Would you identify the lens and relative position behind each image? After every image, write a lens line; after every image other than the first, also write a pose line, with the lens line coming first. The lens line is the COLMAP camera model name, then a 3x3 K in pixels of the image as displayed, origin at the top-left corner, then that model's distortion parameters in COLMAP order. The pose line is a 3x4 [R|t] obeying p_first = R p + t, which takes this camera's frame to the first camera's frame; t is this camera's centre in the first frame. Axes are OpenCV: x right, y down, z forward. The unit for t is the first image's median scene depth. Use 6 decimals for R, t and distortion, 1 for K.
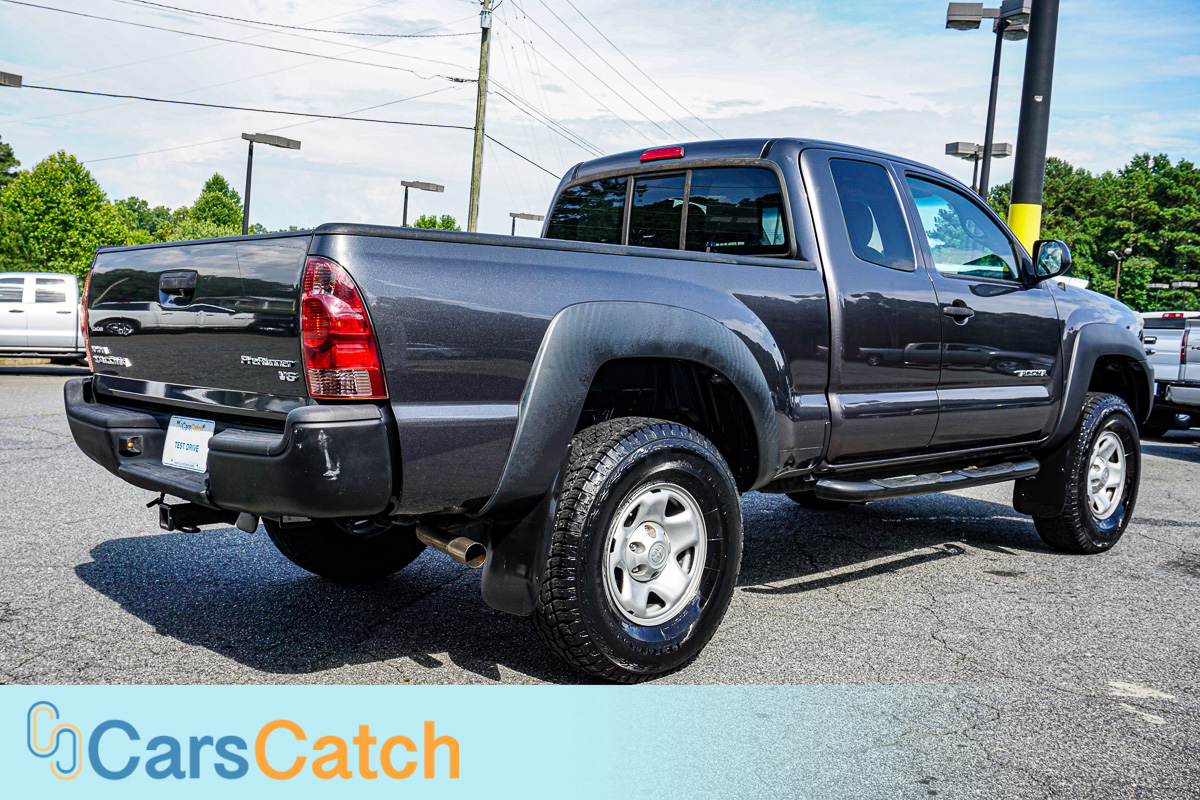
lens RADIAL K [[1140.7, 0, 598.3], [0, 1140.7, 401.7], [0, 0, 1]] dist [-0.001138, 0.000000]
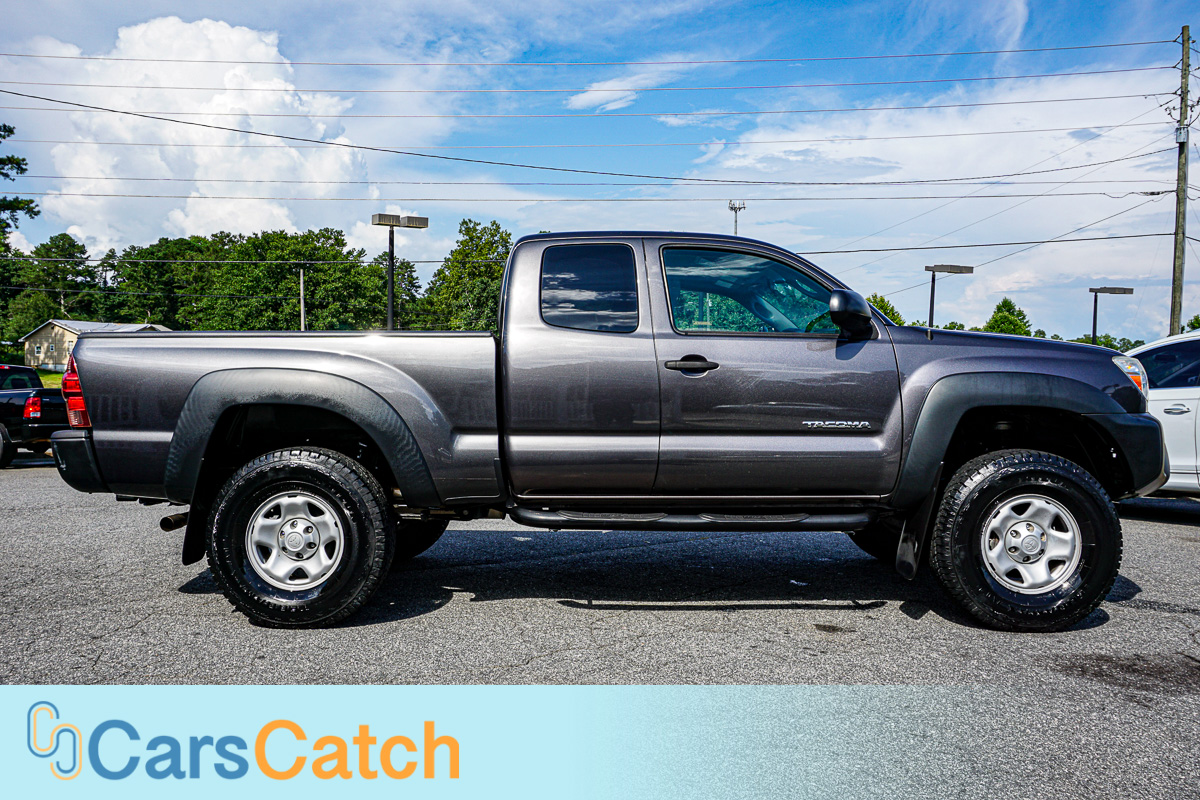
lens RADIAL K [[873.9, 0, 600.5], [0, 873.9, 392.5], [0, 0, 1]] dist [-0.007842, -0.007700]
pose [[0.720492, -0.033647, -0.692646, 1.082718], [-0.033550, 0.995961, -0.083279, 0.025267], [0.692651, 0.083240, 0.716454, 0.452962]]
